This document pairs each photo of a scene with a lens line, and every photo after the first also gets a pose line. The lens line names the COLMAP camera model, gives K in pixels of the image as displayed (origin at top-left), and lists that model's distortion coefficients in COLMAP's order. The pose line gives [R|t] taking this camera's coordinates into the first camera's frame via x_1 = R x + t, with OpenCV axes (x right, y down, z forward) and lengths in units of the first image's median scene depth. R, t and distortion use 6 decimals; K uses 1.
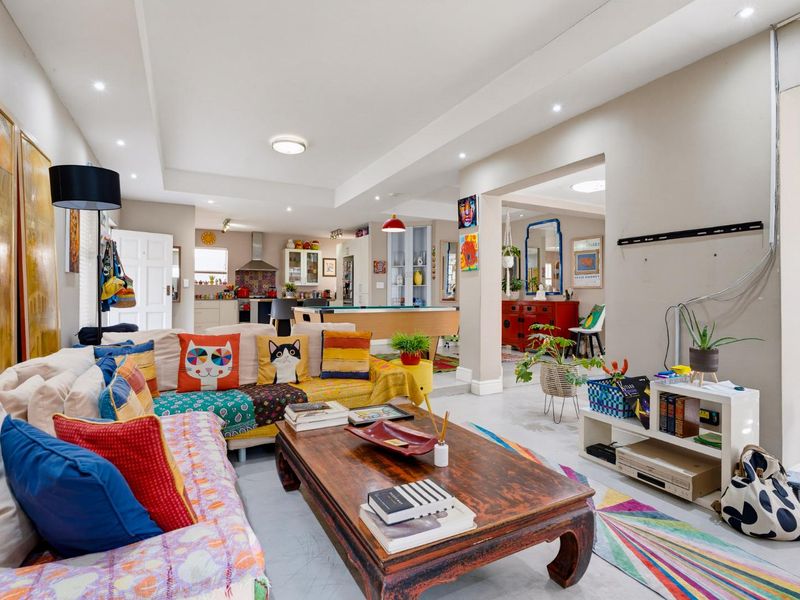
lens RADIAL K [[429.7, 0, 403.8], [0, 429.7, 297.7], [0, 0, 1]] dist [0.022750, 0.000197]
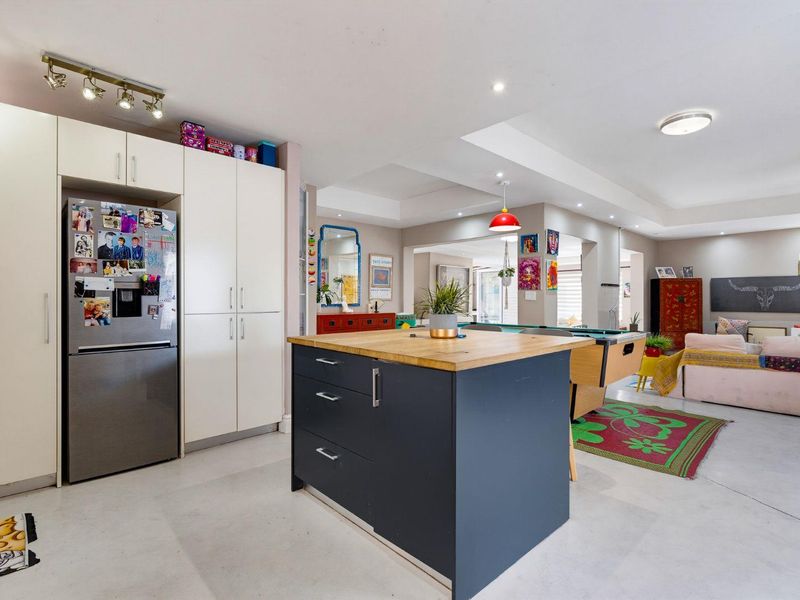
lens RADIAL K [[429.7, 0, 403.8], [0, 429.7, 297.7], [0, 0, 1]] dist [0.022750, 0.000197]
pose [[-0.306399, -0.001767, 0.951902, -0.662289], [0.003341, 0.999990, 0.002932, -0.033238], [-0.951897, 0.004079, -0.306390, 1.314443]]
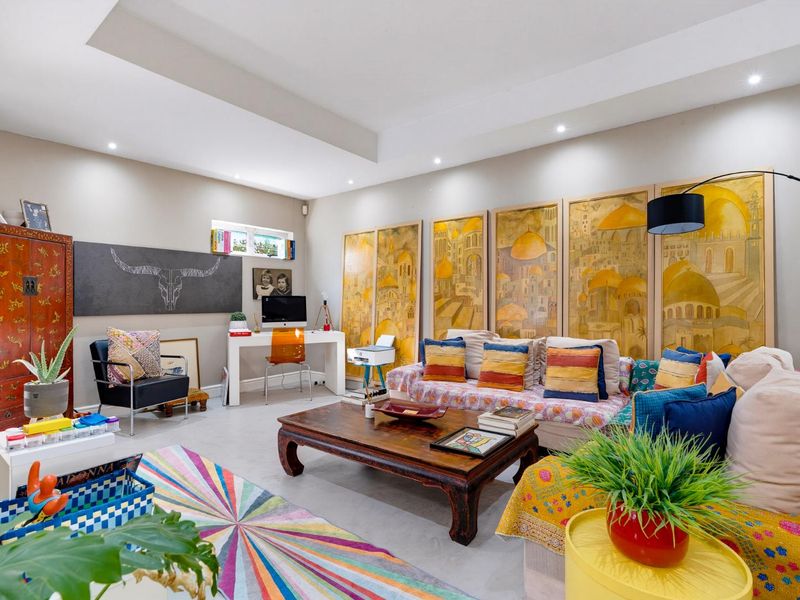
lens RADIAL K [[429.7, 0, 403.8], [0, 429.7, 297.7], [0, 0, 1]] dist [0.022750, 0.000197]
pose [[-0.919330, -0.009153, -0.393380, 0.177353], [-0.005631, 0.999933, -0.010108, -0.003845], [0.393446, -0.007078, -0.919320, 0.700978]]
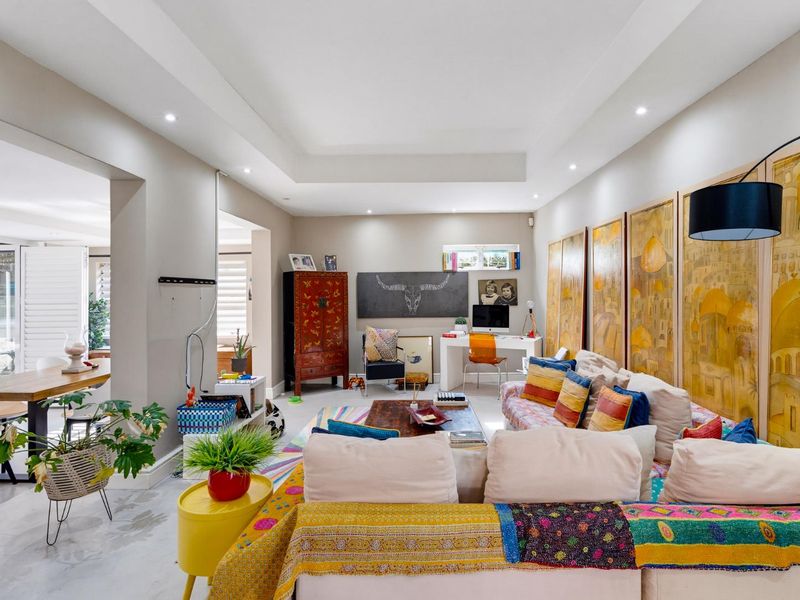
lens RADIAL K [[429.7, 0, 403.8], [0, 429.7, 297.7], [0, 0, 1]] dist [0.022750, 0.000197]
pose [[-0.864361, -0.004443, 0.502853, -0.239525], [0.006690, 0.999771, 0.020334, -0.049540], [-0.502828, 0.020940, -0.864133, 0.767806]]
